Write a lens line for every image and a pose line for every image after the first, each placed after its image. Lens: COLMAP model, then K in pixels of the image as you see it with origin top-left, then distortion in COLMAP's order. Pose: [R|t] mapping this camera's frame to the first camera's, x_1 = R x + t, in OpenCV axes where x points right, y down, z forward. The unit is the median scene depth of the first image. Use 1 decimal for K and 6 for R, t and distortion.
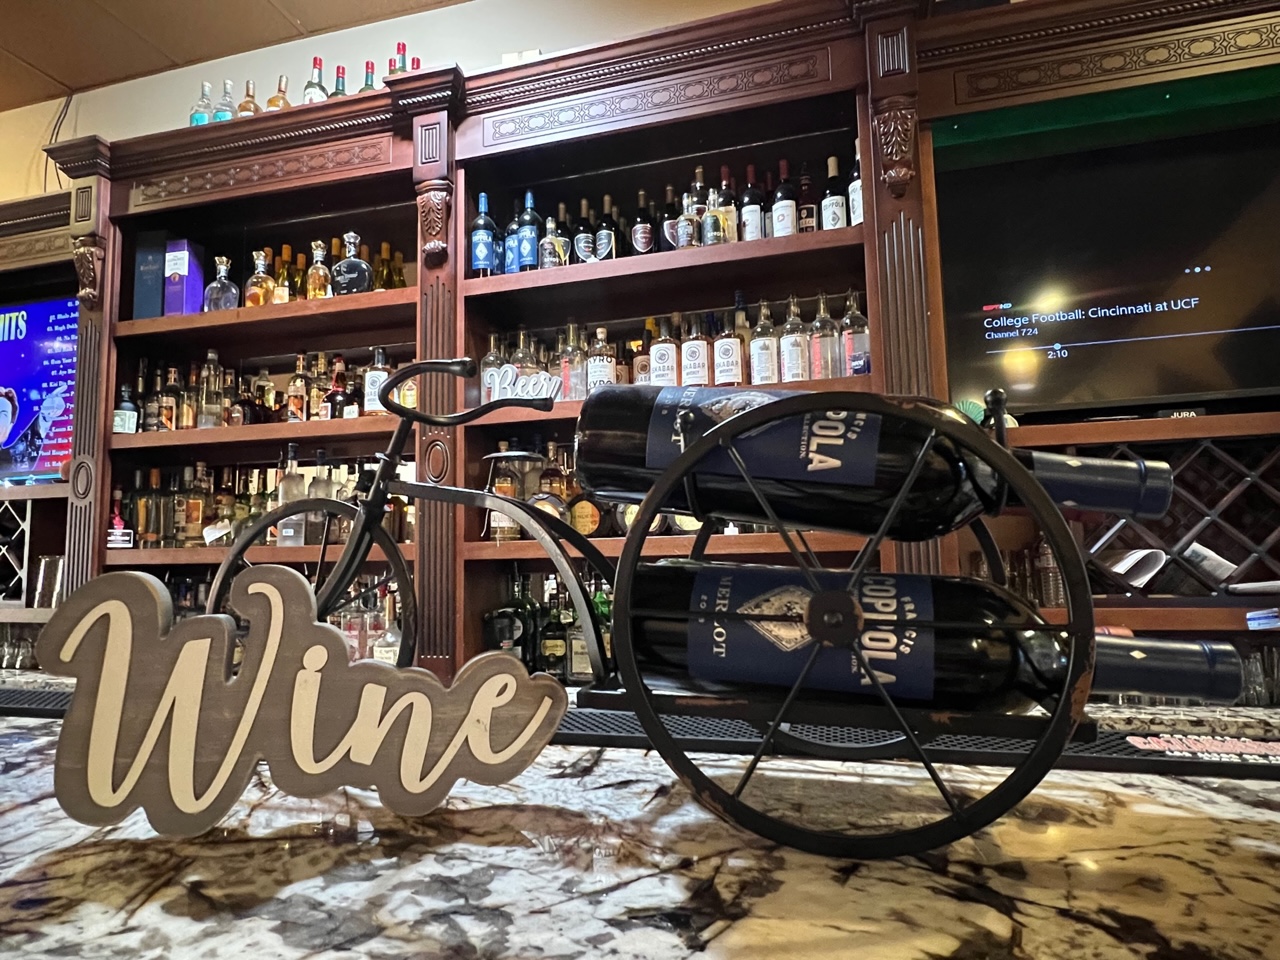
lens RADIAL K [[765.6, 0, 634.5], [0, 765.6, 490.1], [0, 0, 1]] dist [-0.003956, 0.000014]
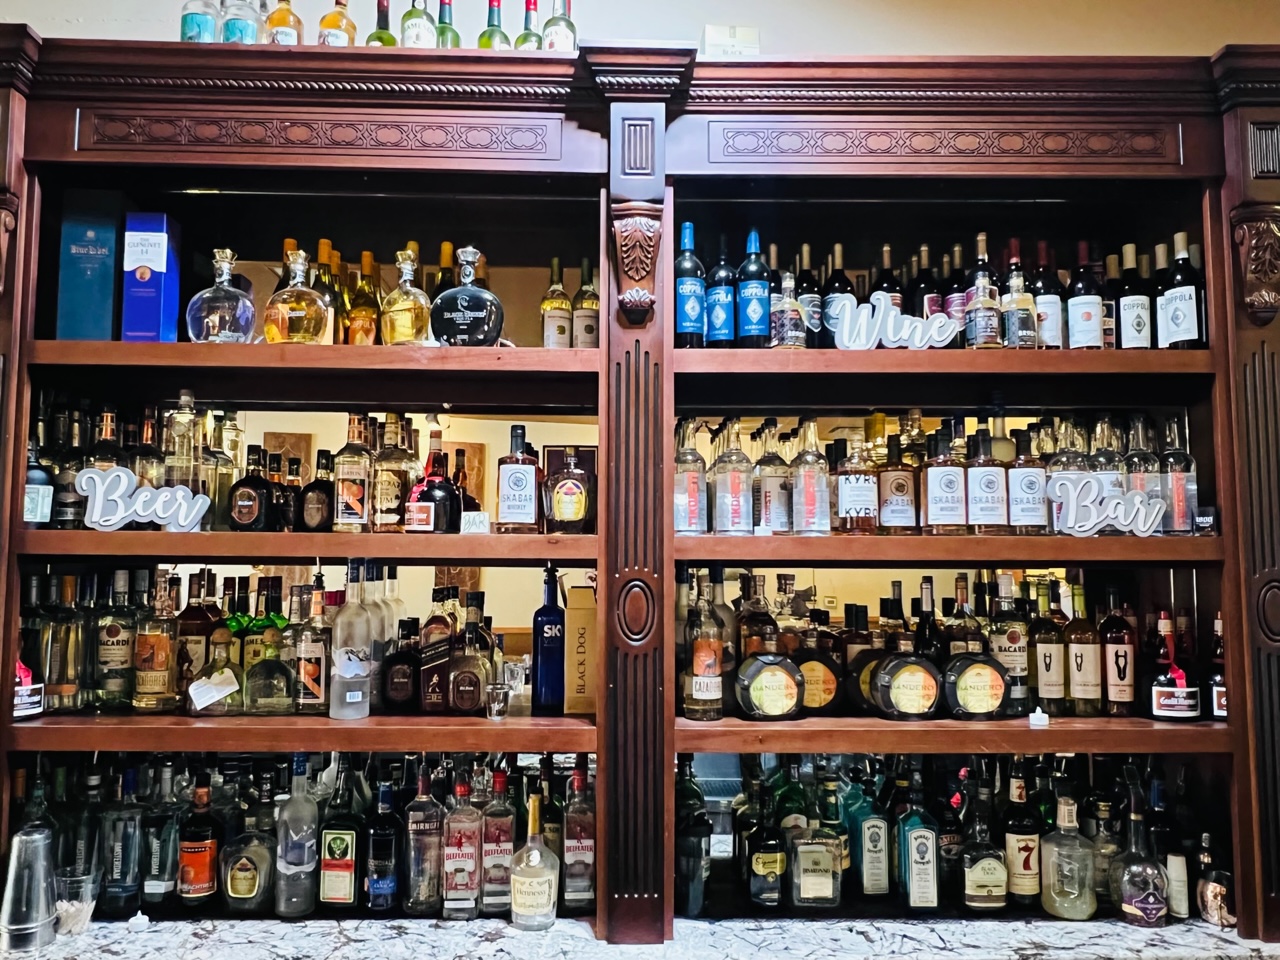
lens RADIAL K [[933.8, 0, 633.1], [0, 933.8, 487.6], [0, 0, 1]] dist [0.000499, -0.001681]
pose [[0.956342, 0.043786, 0.288950, -0.460364], [-0.049401, 0.998705, 0.012163, -0.143520], [-0.288043, -0.025906, 0.957267, 0.171951]]
